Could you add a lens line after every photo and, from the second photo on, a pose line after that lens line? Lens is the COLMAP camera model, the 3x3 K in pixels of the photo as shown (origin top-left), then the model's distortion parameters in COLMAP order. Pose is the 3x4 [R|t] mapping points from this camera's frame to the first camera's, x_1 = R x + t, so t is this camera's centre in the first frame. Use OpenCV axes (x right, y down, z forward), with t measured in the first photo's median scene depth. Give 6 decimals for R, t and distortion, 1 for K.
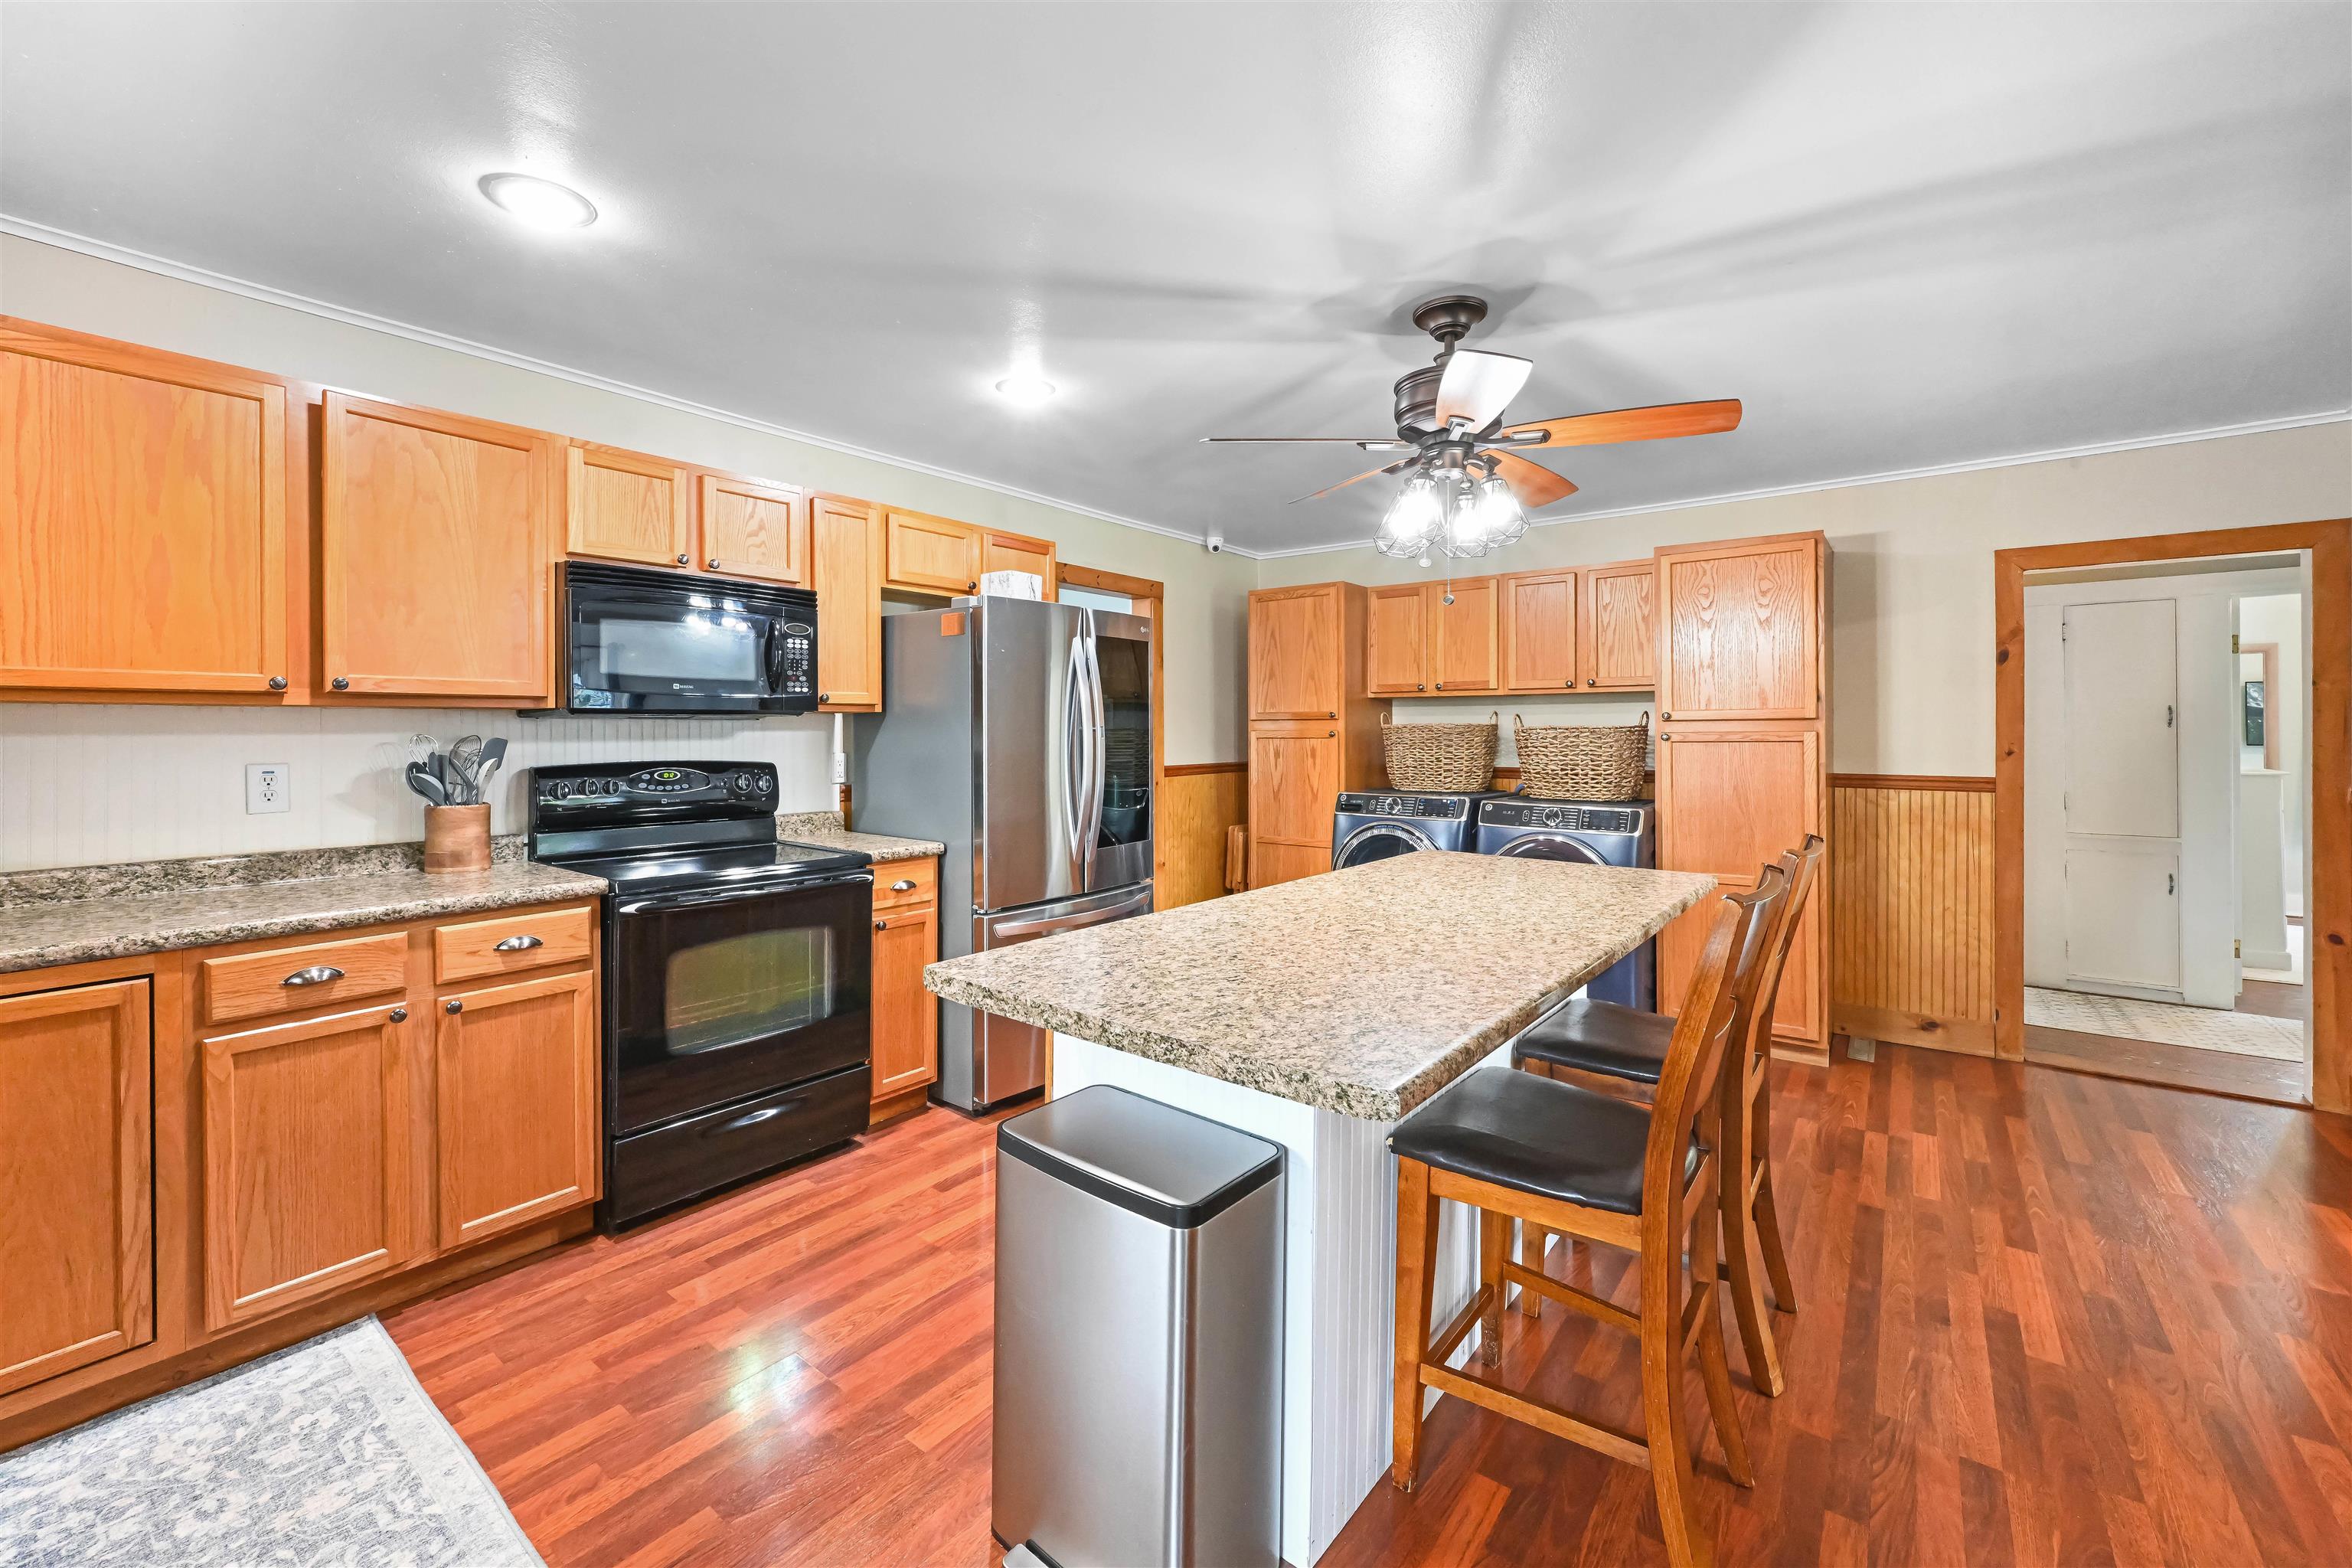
lens RADIAL K [[942.9, 0, 1166.4], [0, 942.9, 730.6], [0, 0, 1]] dist [-0.002715, -0.000238]
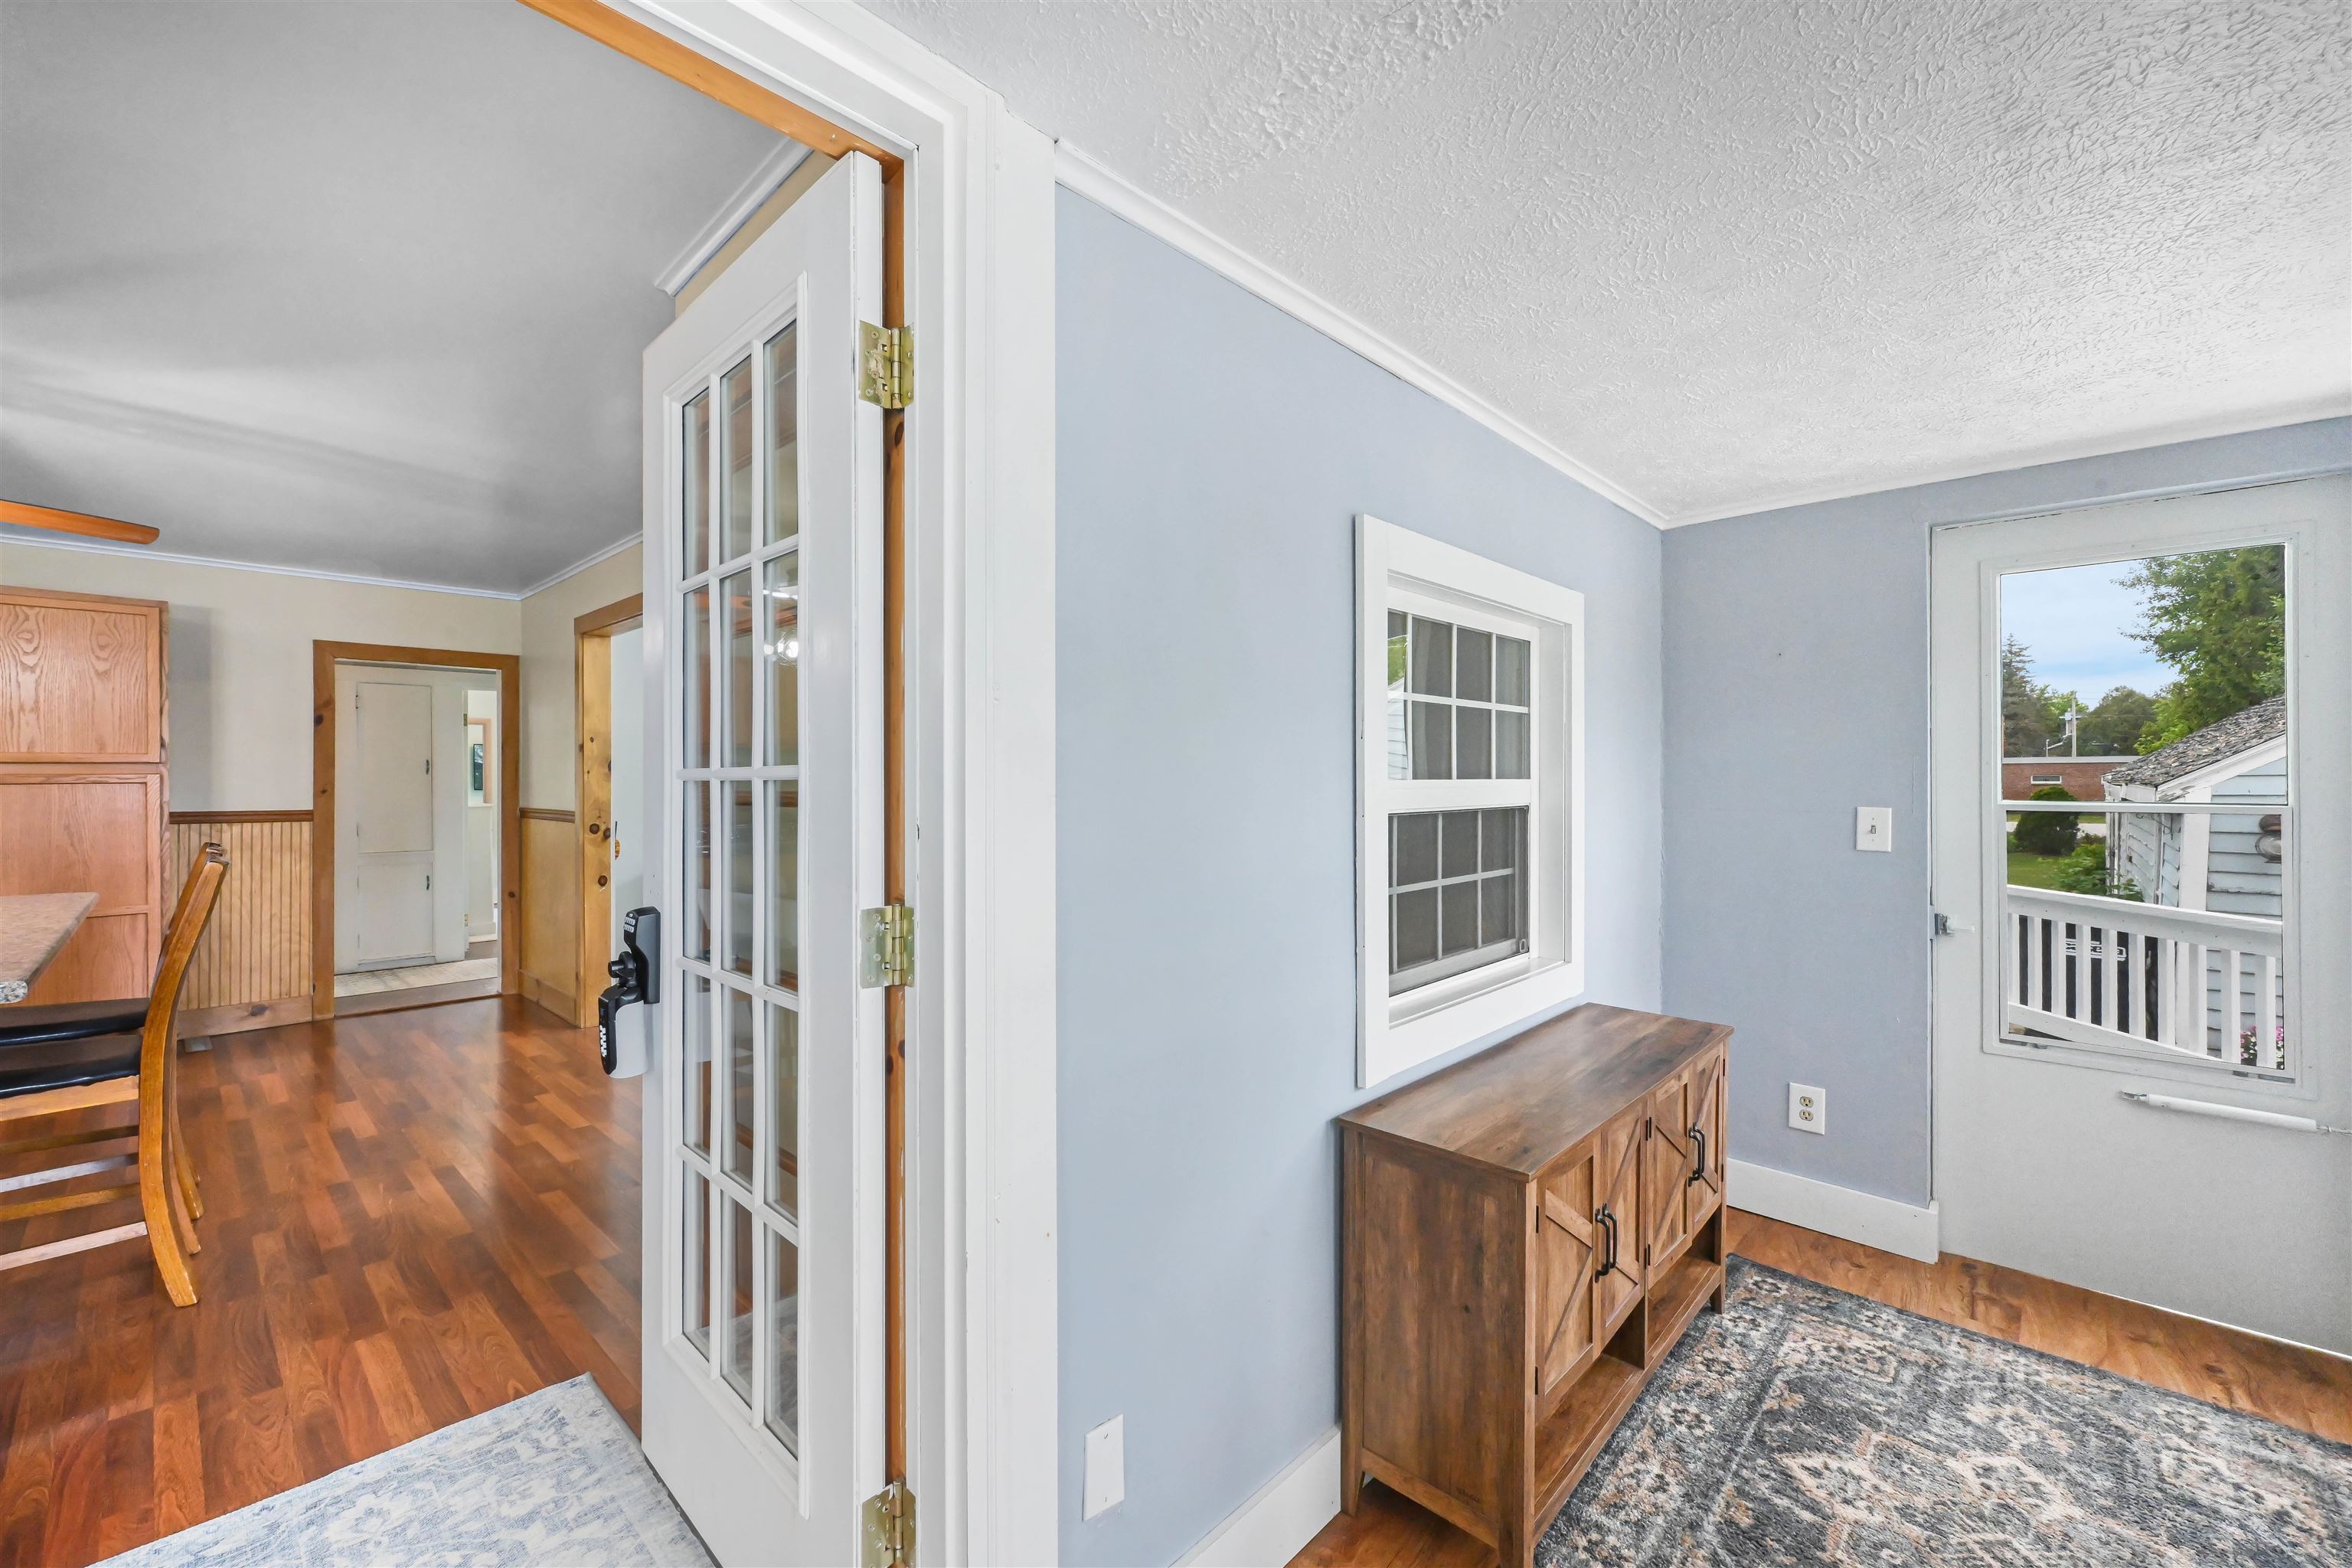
lens RADIAL K [[942.9, 0, 1182.5], [0, 942.9, 772.1], [0, 0, 1]] dist [-0.002715, -0.000238]
pose [[0.073449, 0.009076, 0.997258, -0.355593], [0.004276, 0.999947, -0.009416, 0.013969], [-0.997290, 0.004956, 0.073406, -0.324650]]
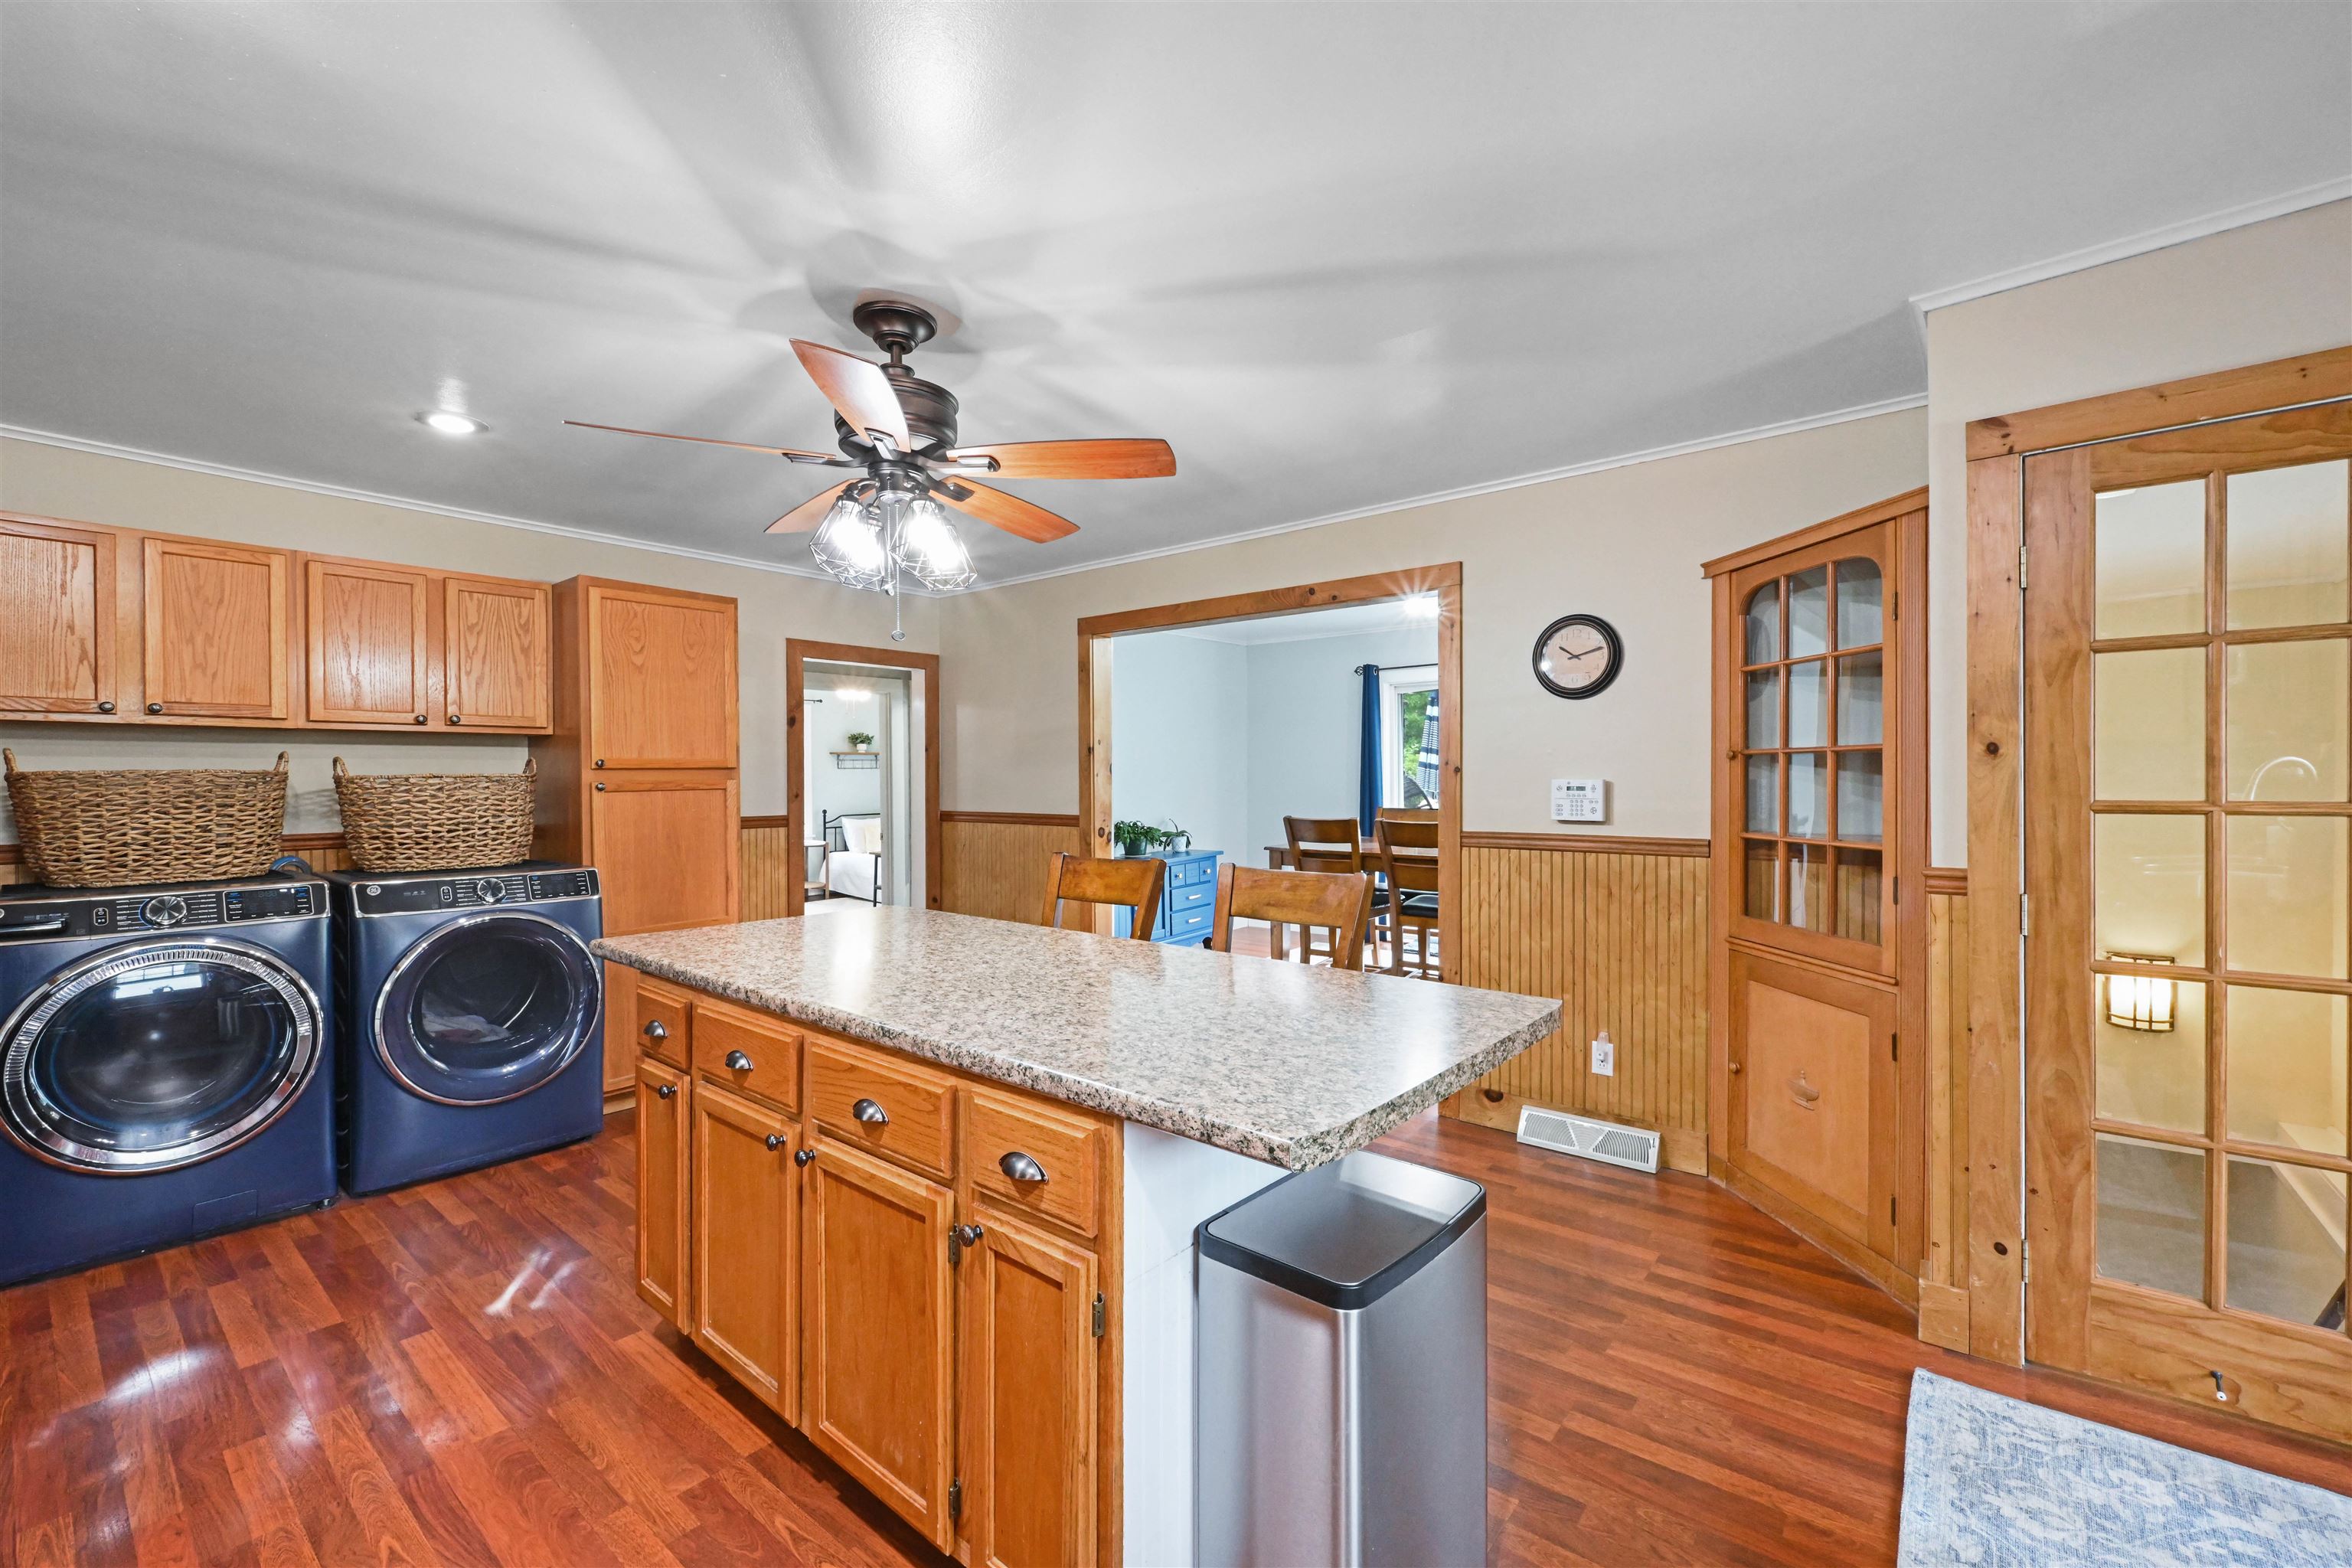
lens RADIAL K [[942.9, 0, 1160.5], [0, 942.9, 791.4], [0, 0, 1]] dist [-0.002715, -0.000238]
pose [[0.015045, -0.017371, 0.999736, -0.395478], [0.003744, 0.999843, 0.017317, -0.002596], [-0.999880, 0.003482, 0.015108, 0.472017]]
